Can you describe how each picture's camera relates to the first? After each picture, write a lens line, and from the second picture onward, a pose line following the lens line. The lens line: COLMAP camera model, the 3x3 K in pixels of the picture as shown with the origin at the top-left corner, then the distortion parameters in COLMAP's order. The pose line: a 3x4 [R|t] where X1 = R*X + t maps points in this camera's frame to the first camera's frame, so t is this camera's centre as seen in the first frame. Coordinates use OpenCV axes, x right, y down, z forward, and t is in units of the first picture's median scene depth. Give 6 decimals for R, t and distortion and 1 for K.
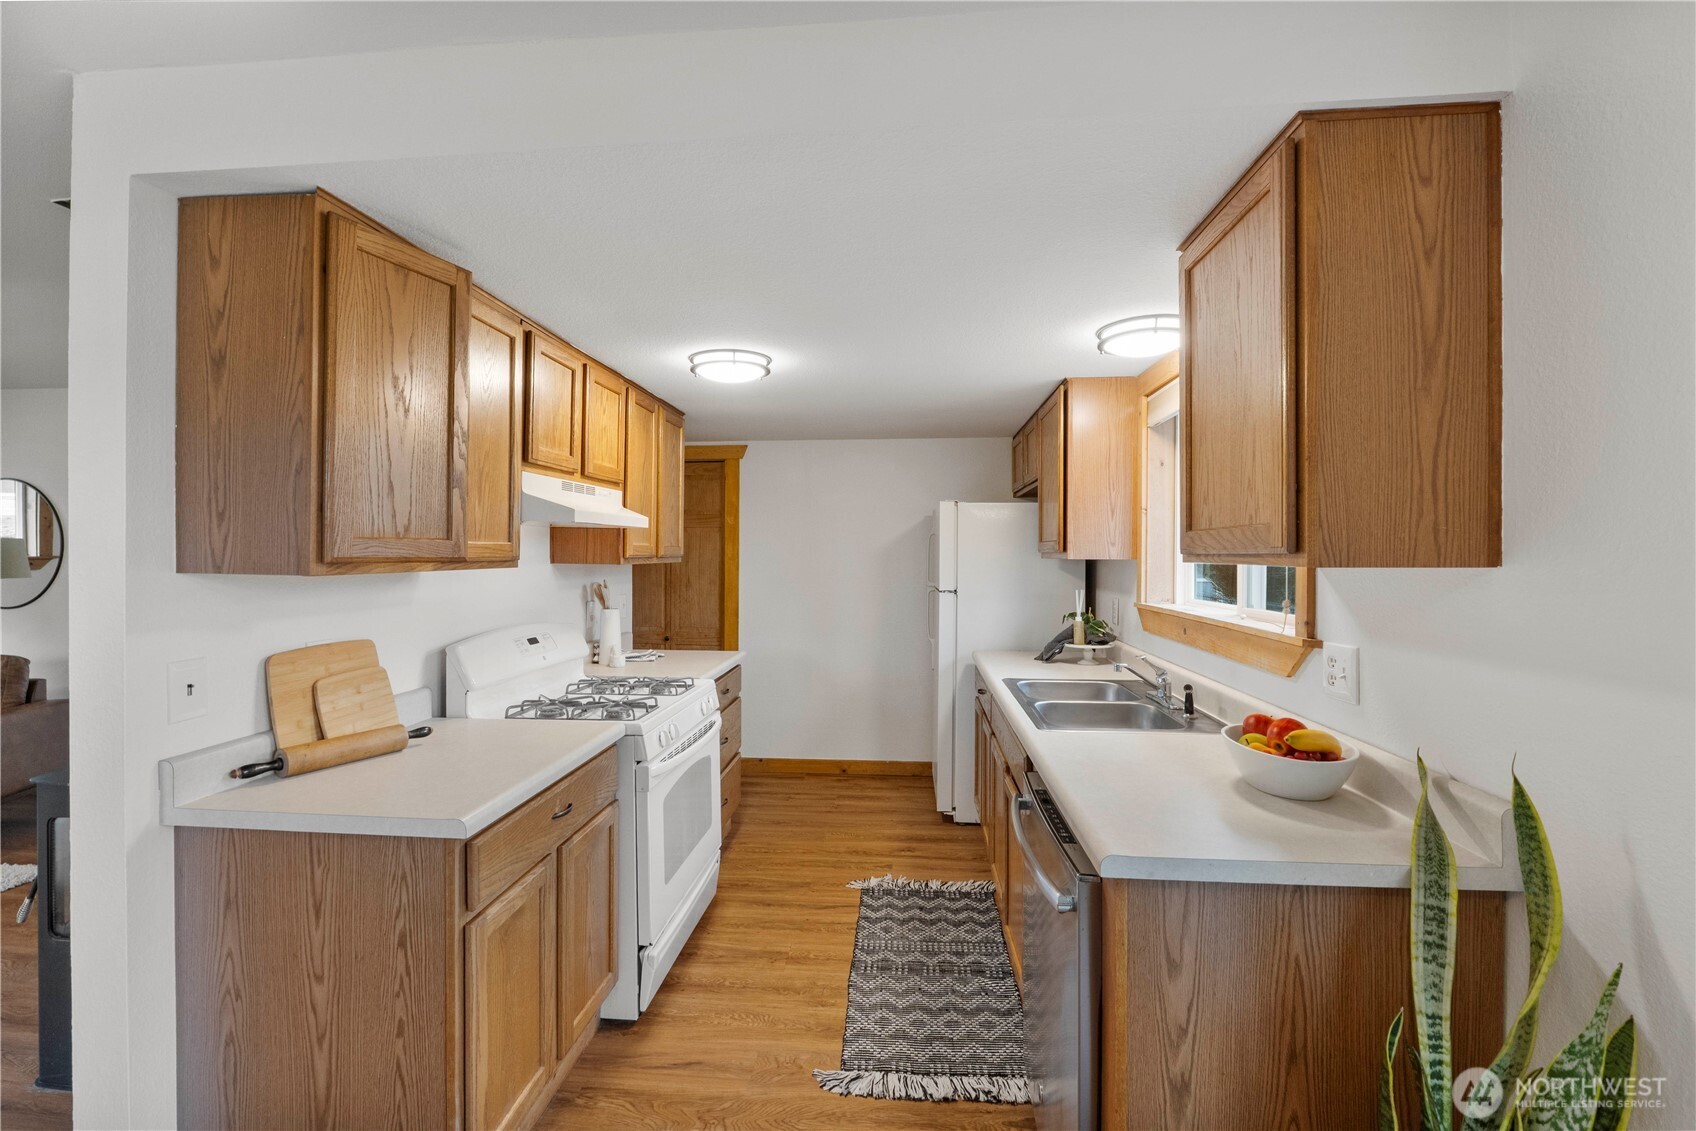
lens RADIAL K [[711.0, 0, 846.6], [0, 711.0, 557.2], [0, 0, 1]] dist [-0.008816, 0.000672]
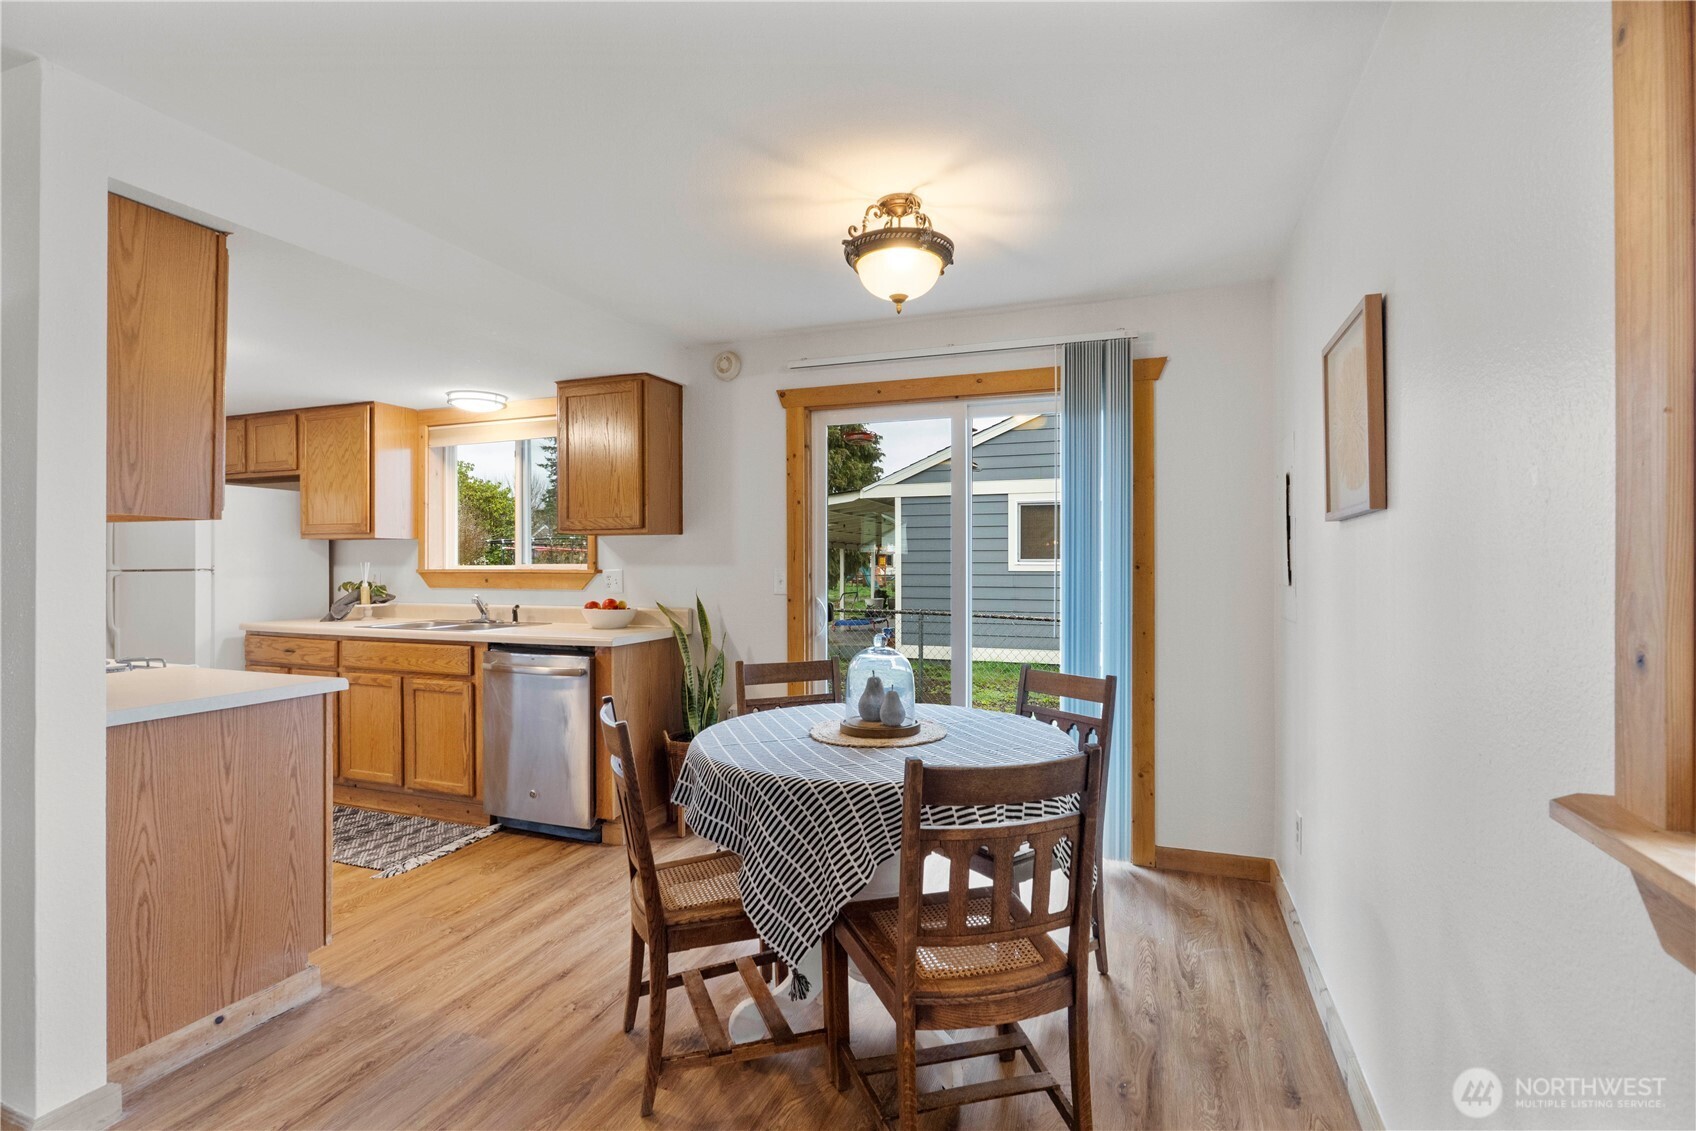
lens RADIAL K [[800.0, 0, 850.7], [0, 800.0, 561.0], [0, 0, 1]] dist [-0.011641, -0.000124]
pose [[0.267255, -0.001760, 0.963624, -1.410160], [0.007586, 0.999971, -0.000278, 0.085266], [-0.963596, 0.007384, 0.267261, -0.408926]]
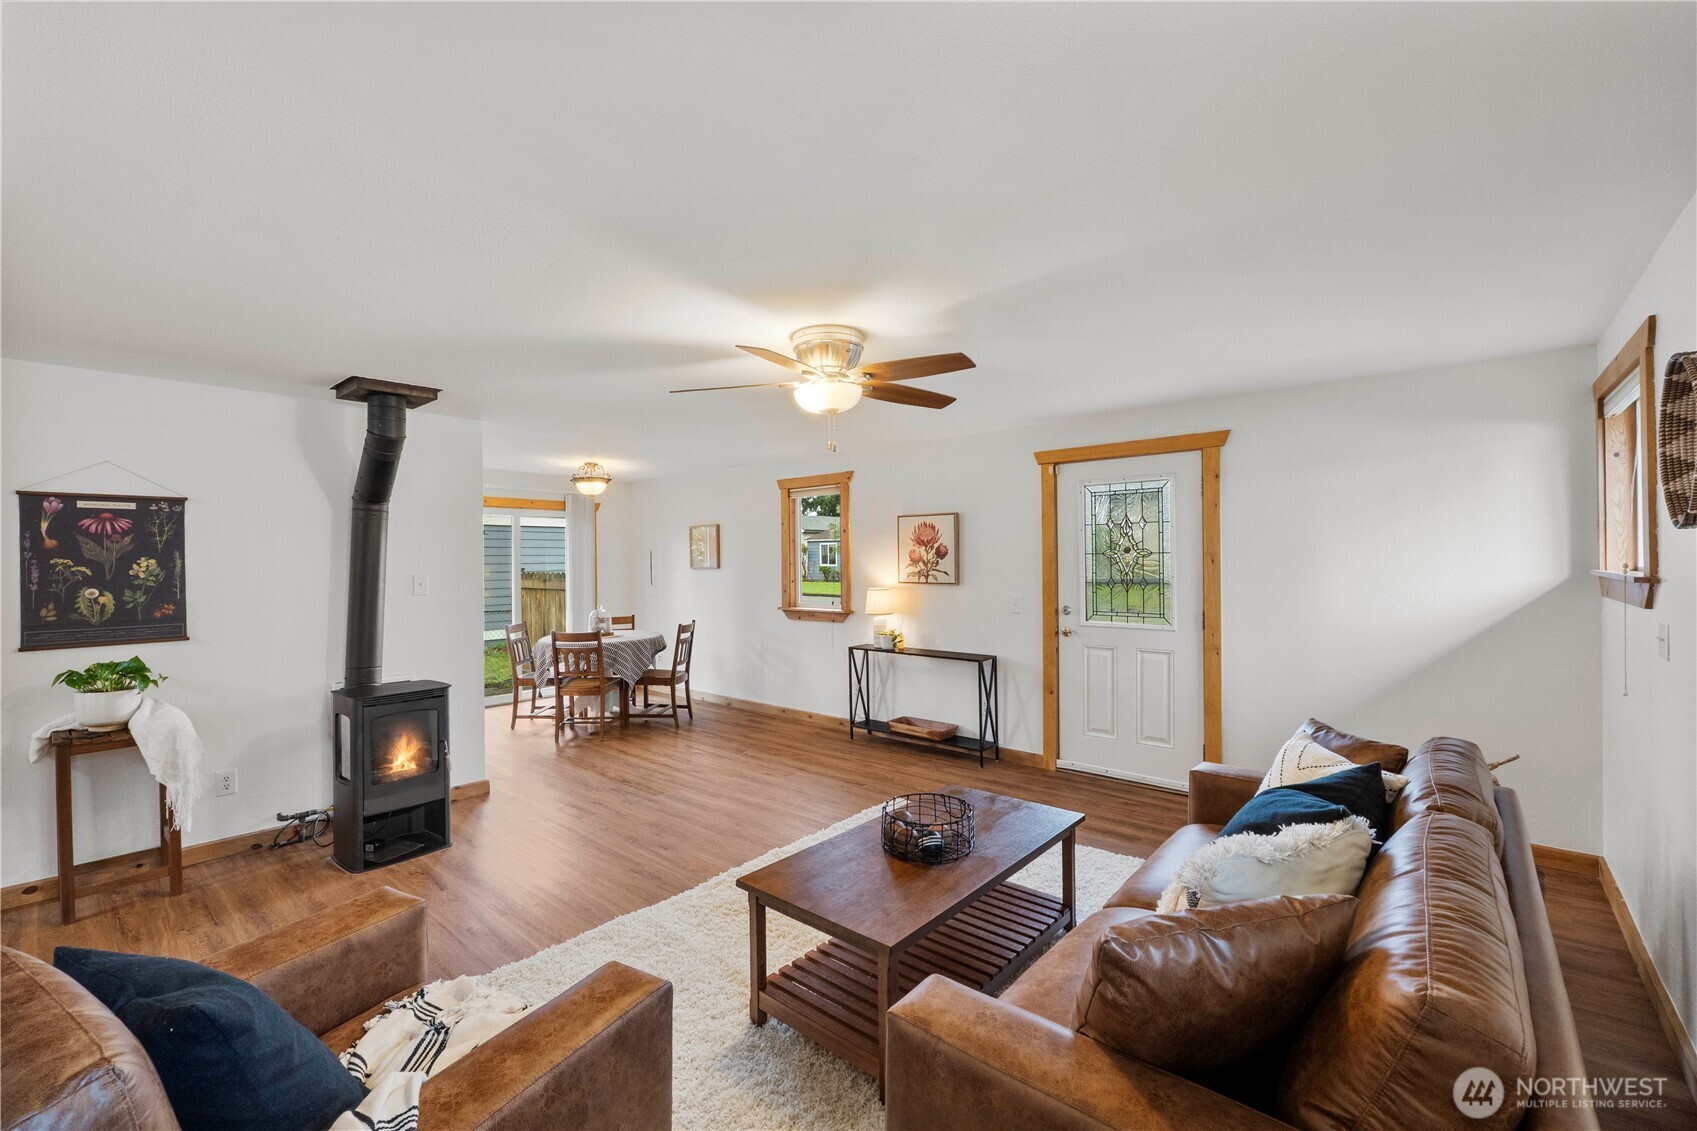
lens RADIAL K [[711.4, 0, 844.4], [0, 711.4, 560.3], [0, 0, 1]] dist [-0.008816, 0.000672]
pose [[-0.809056, 0.001353, 0.587730, -3.189079], [0.007719, 0.999936, 0.008324, -0.036282], [-0.587681, 0.011271, -0.809014, 1.948728]]
